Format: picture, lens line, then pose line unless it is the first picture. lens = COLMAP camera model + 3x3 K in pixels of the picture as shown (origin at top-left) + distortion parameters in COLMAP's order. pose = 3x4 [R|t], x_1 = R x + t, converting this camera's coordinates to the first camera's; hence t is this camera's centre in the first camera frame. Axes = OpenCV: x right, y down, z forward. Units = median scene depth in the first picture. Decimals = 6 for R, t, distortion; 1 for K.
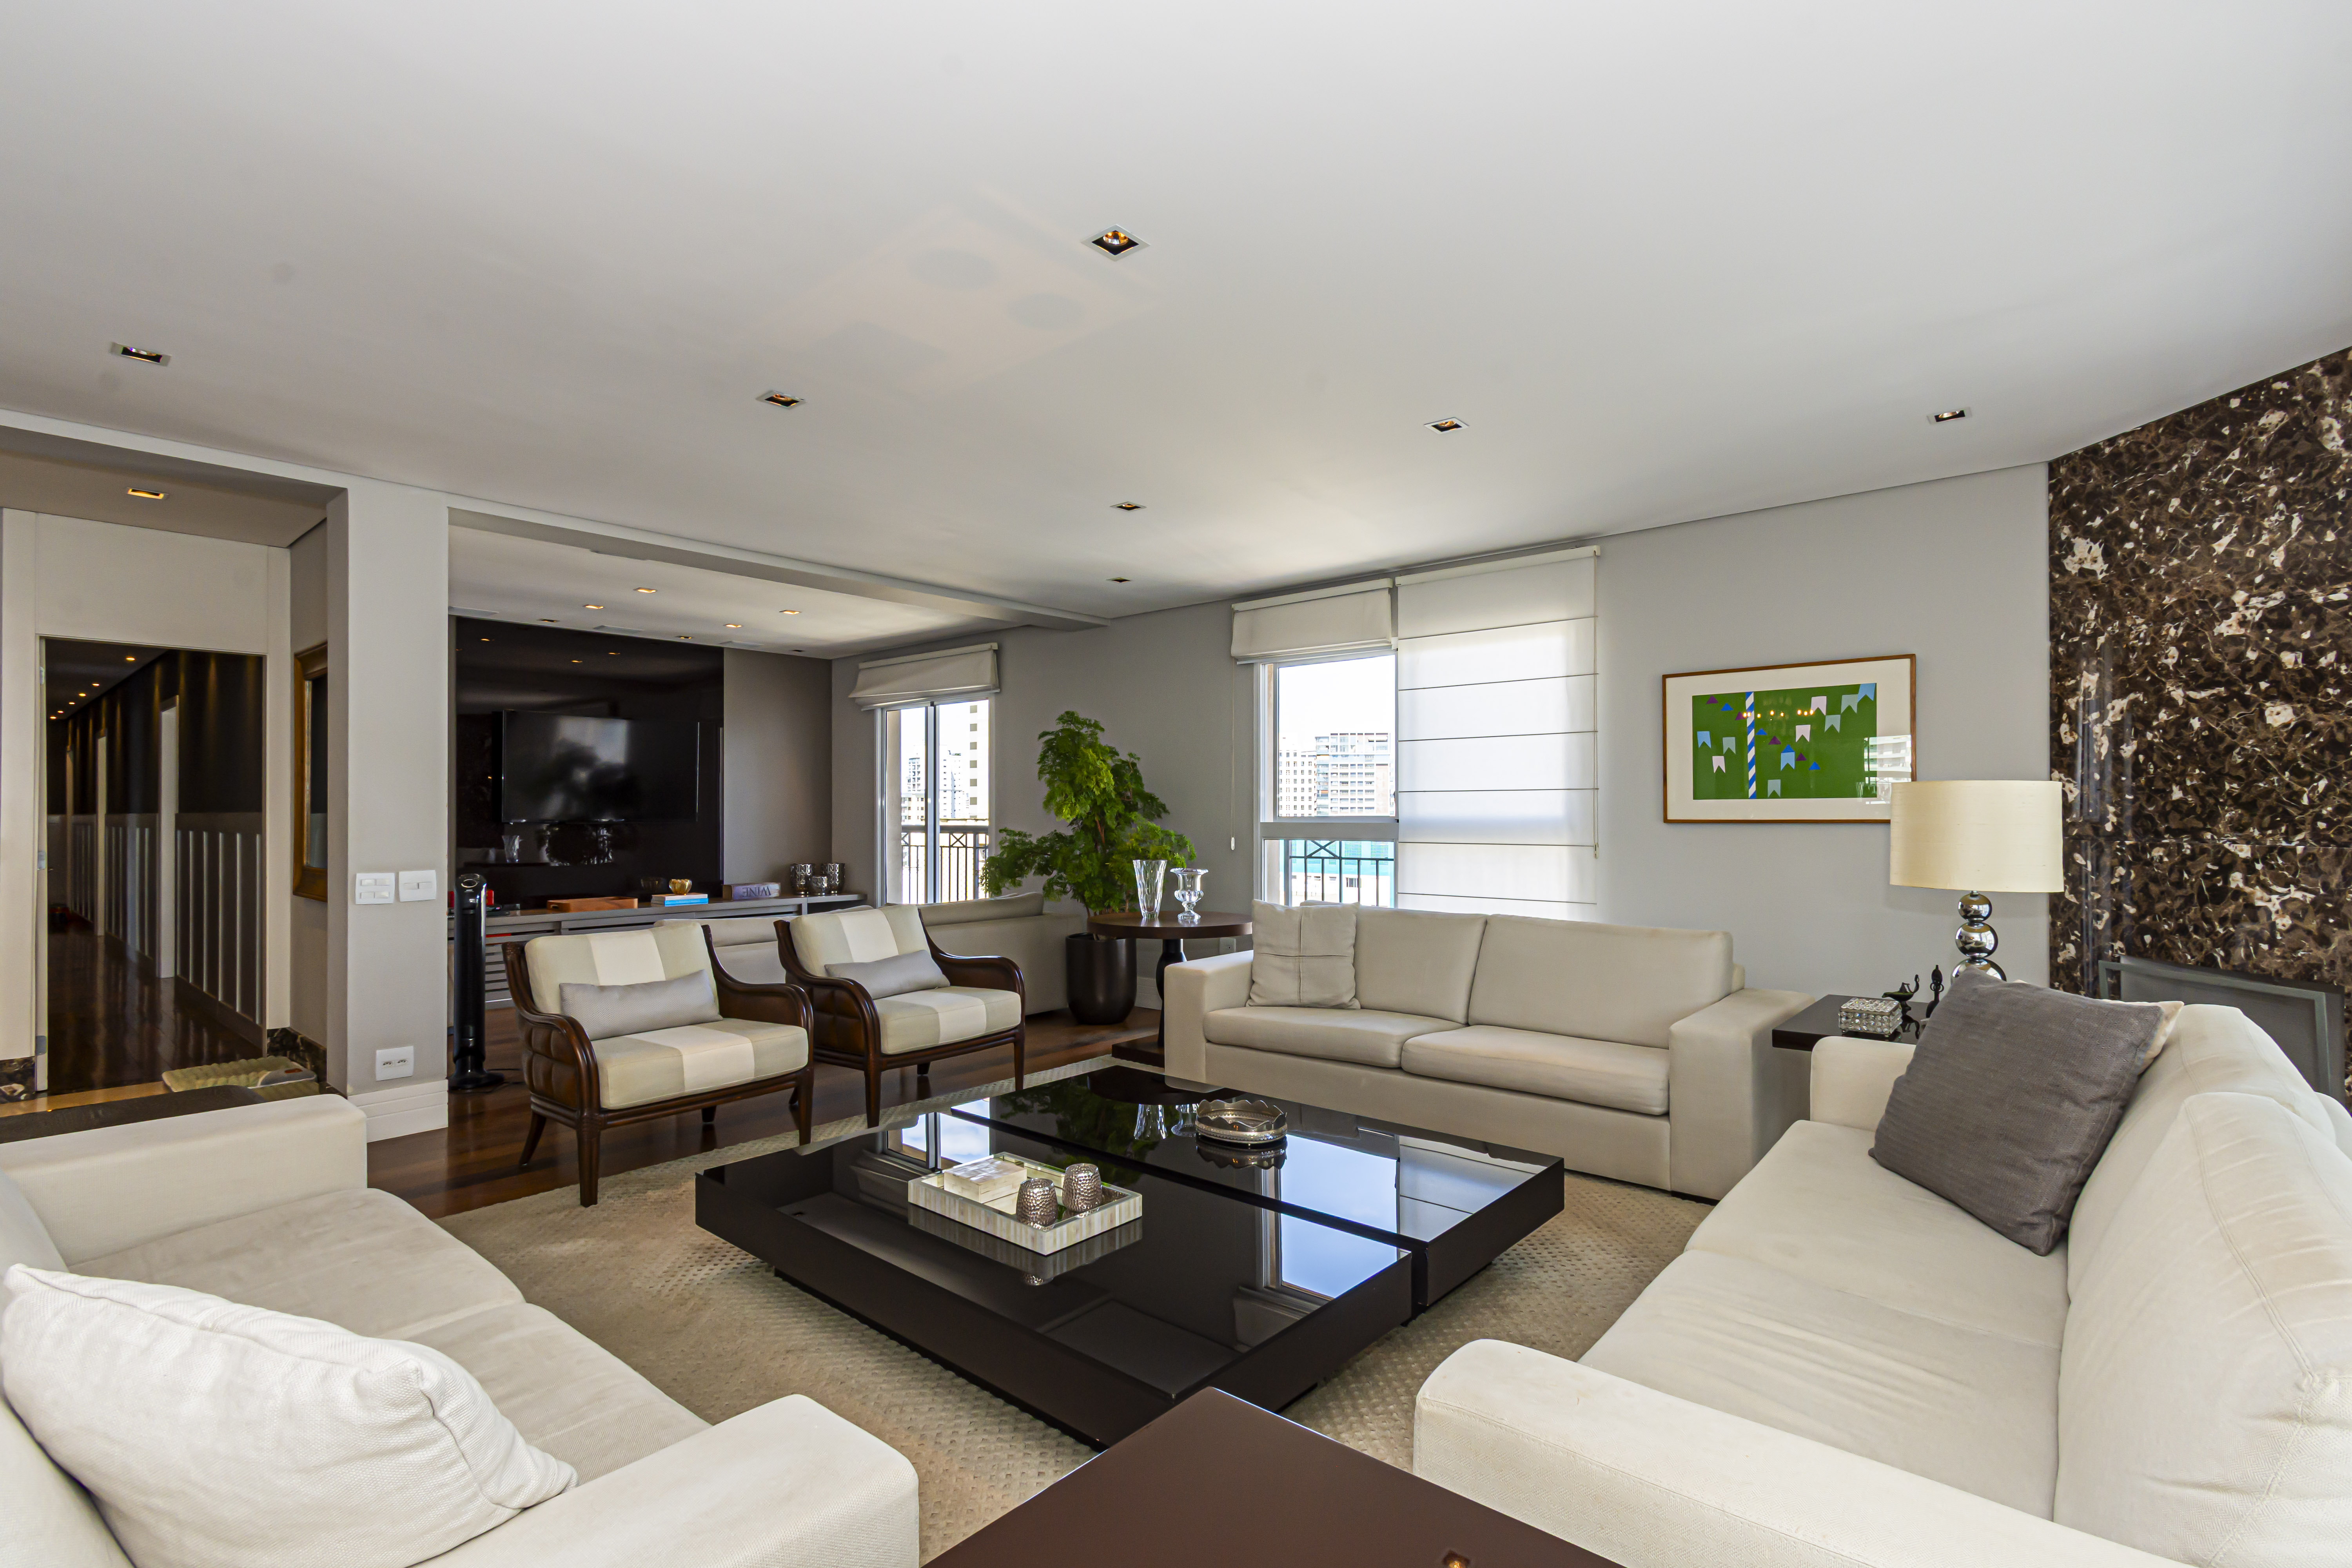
lens RADIAL K [[1086.3, 0, 1185.6], [0, 1086.3, 807.2], [0, 0, 1]] dist [0.002067, 0.000280]
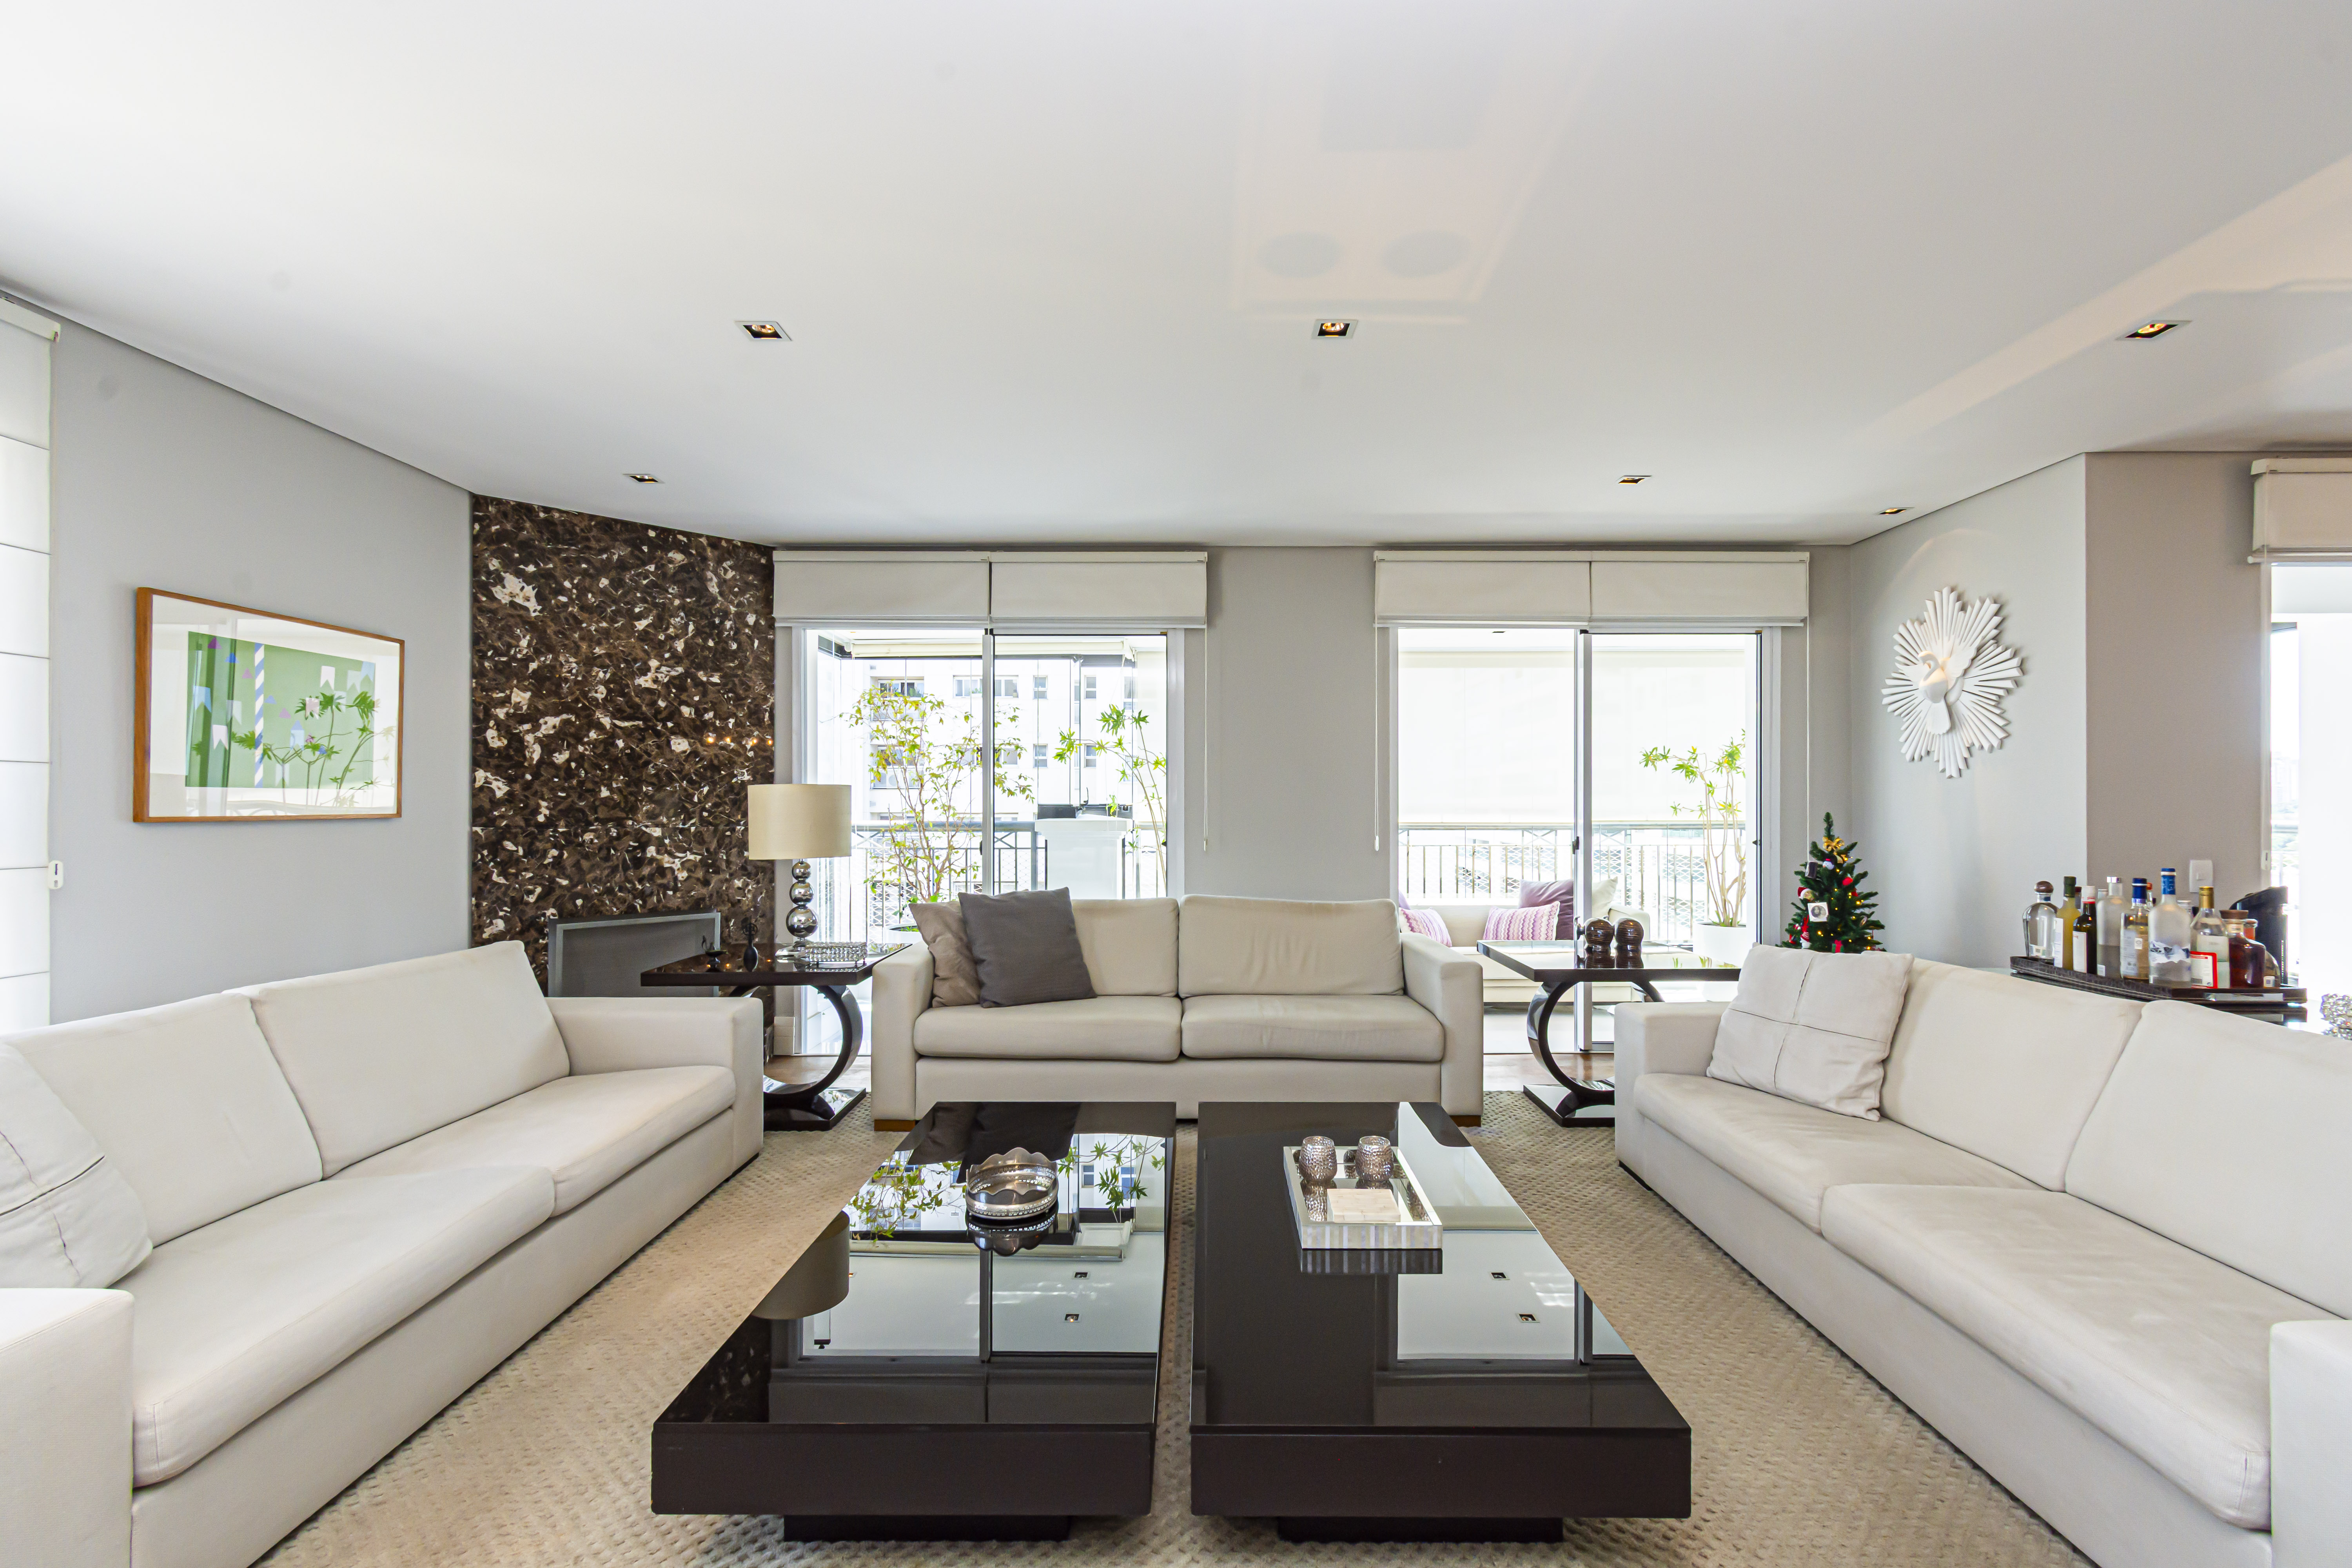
lens RADIAL K [[1086.3, 0, 1185.6], [0, 1086.3, 807.2], [0, 0, 1]] dist [0.002067, 0.000280]
pose [[-0.660833, 0.002508, 0.750529, -0.567773], [-0.001441, 0.999988, -0.004611, 0.010308], [-0.750532, -0.004128, -0.660822, 1.265060]]
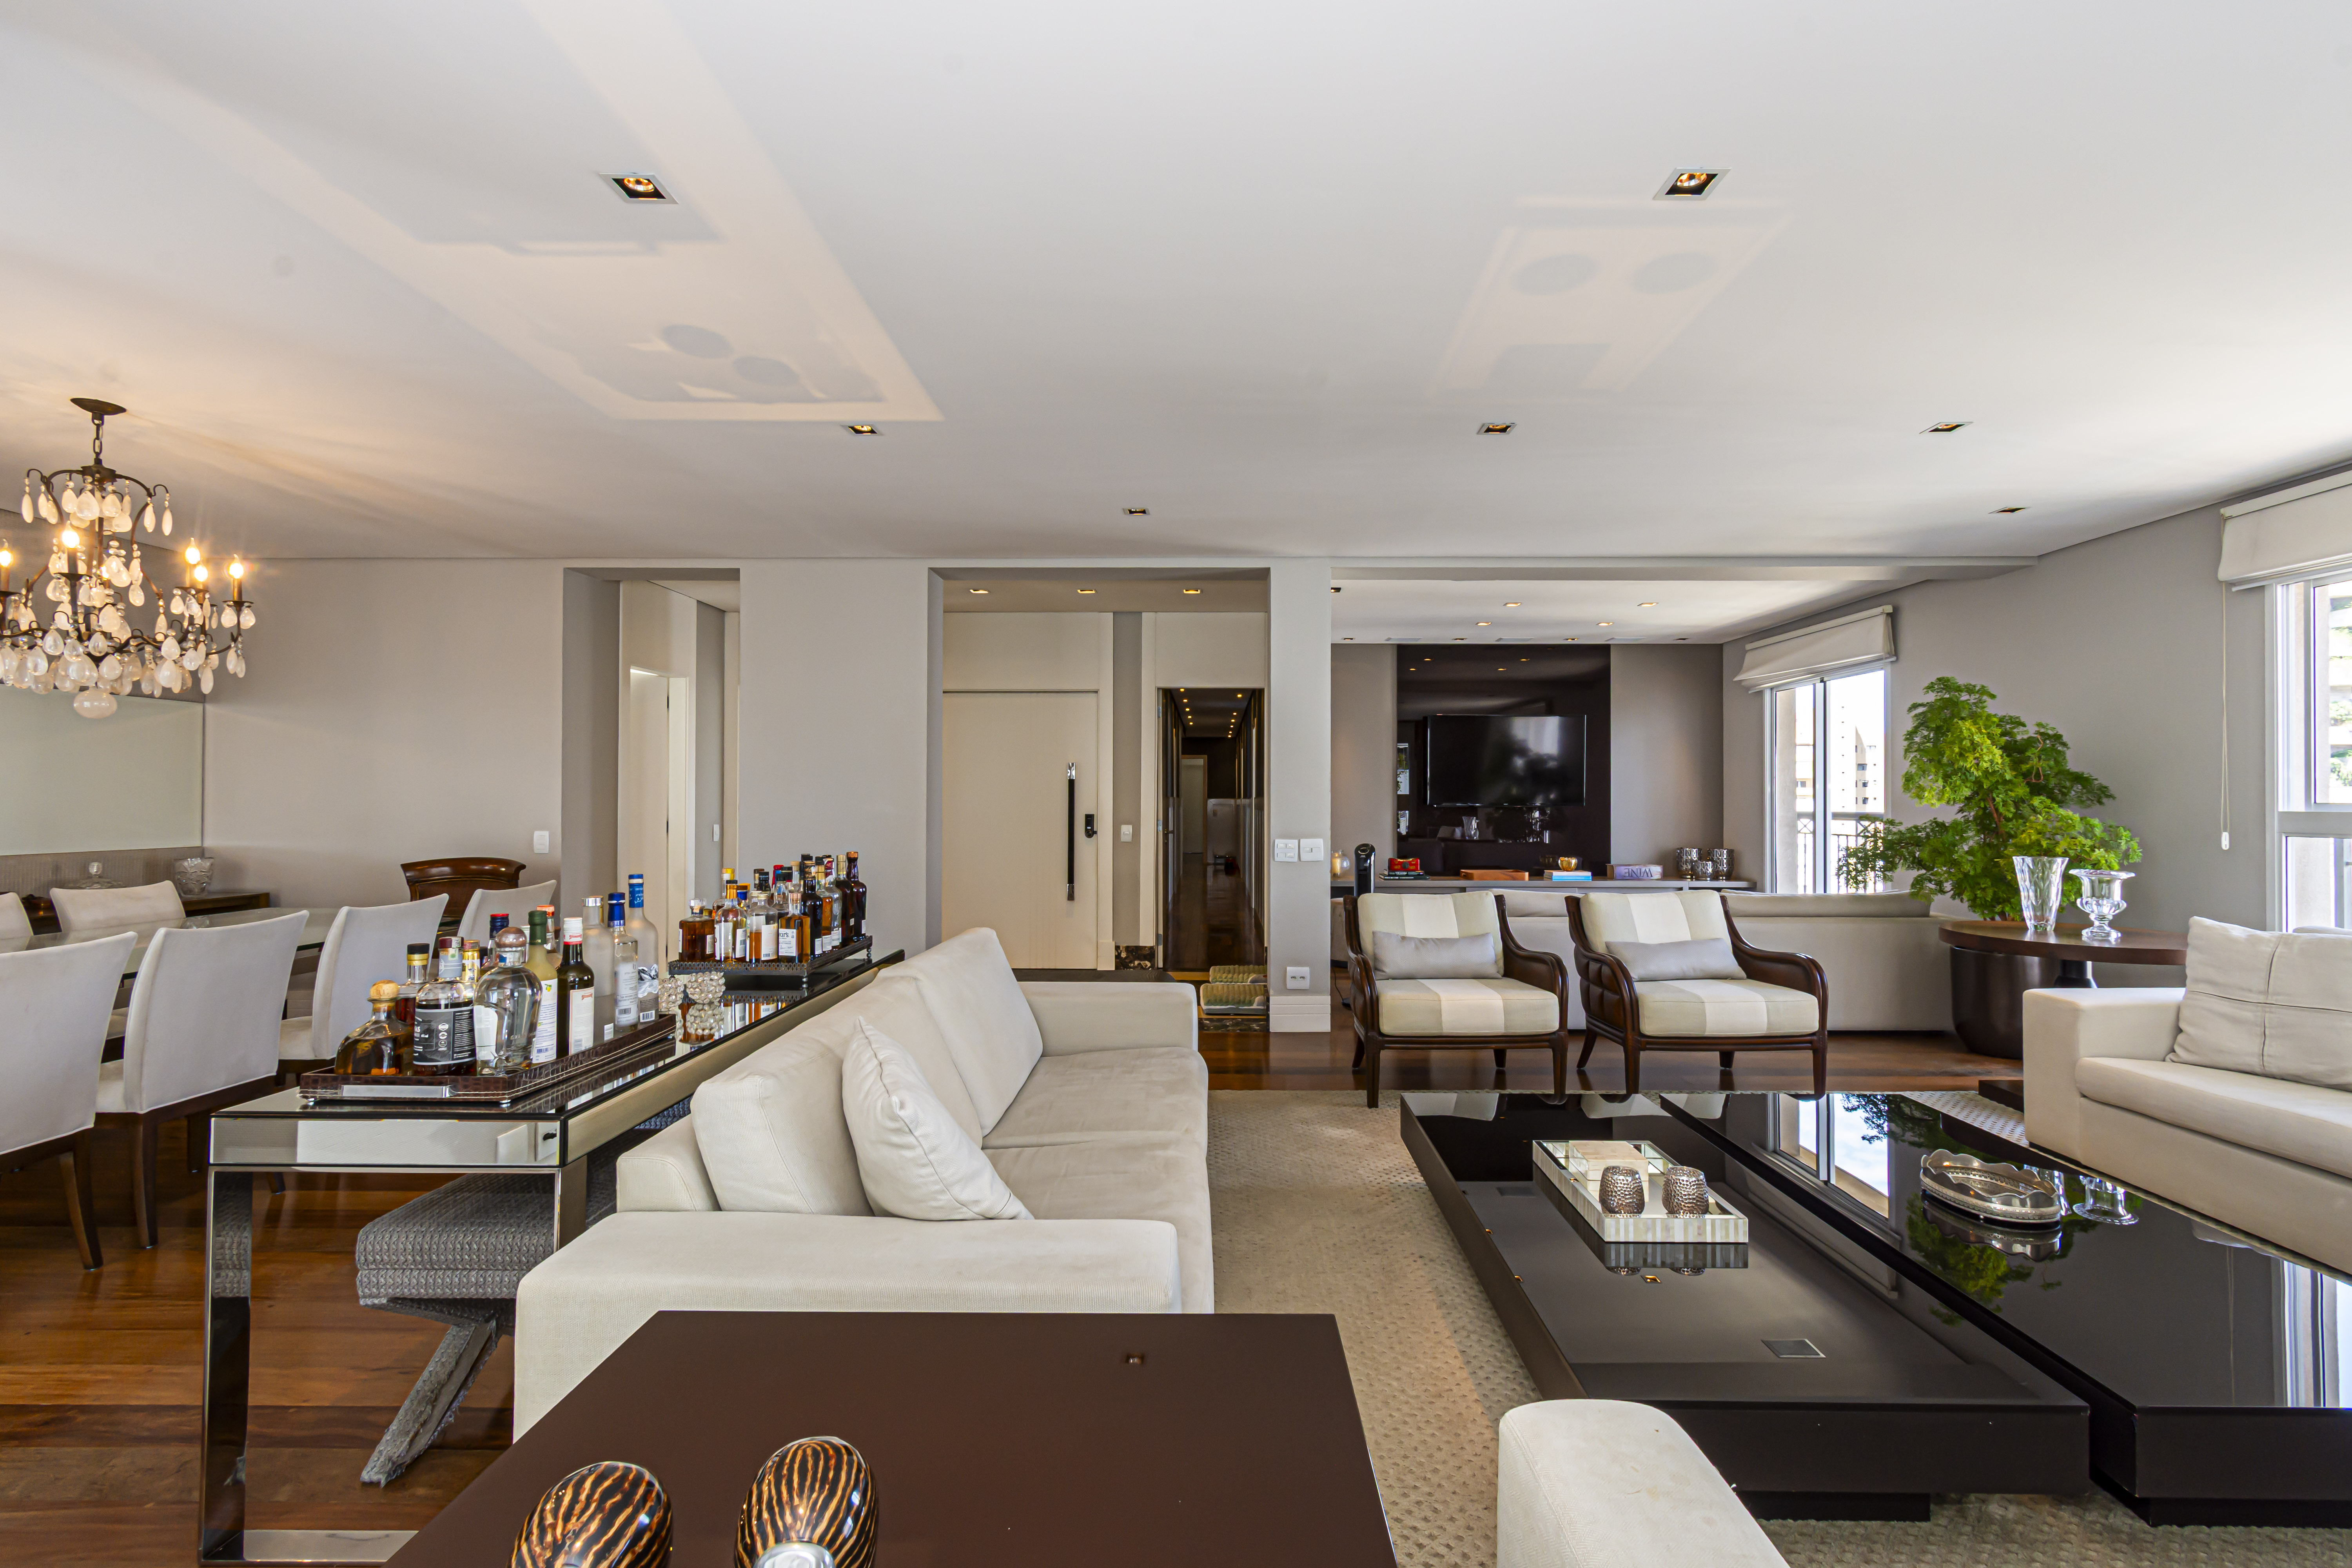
lens RADIAL K [[1031.8, 0, 1195.2], [0, 1031.8, 784.2], [0, 0, 1]] dist [0.001027, 0.000010]
pose [[0.645318, -0.008479, -0.763867, 0.220894], [0.001155, 0.999948, -0.010123, 0.003861], [0.763913, 0.005650, 0.645294, 0.067585]]
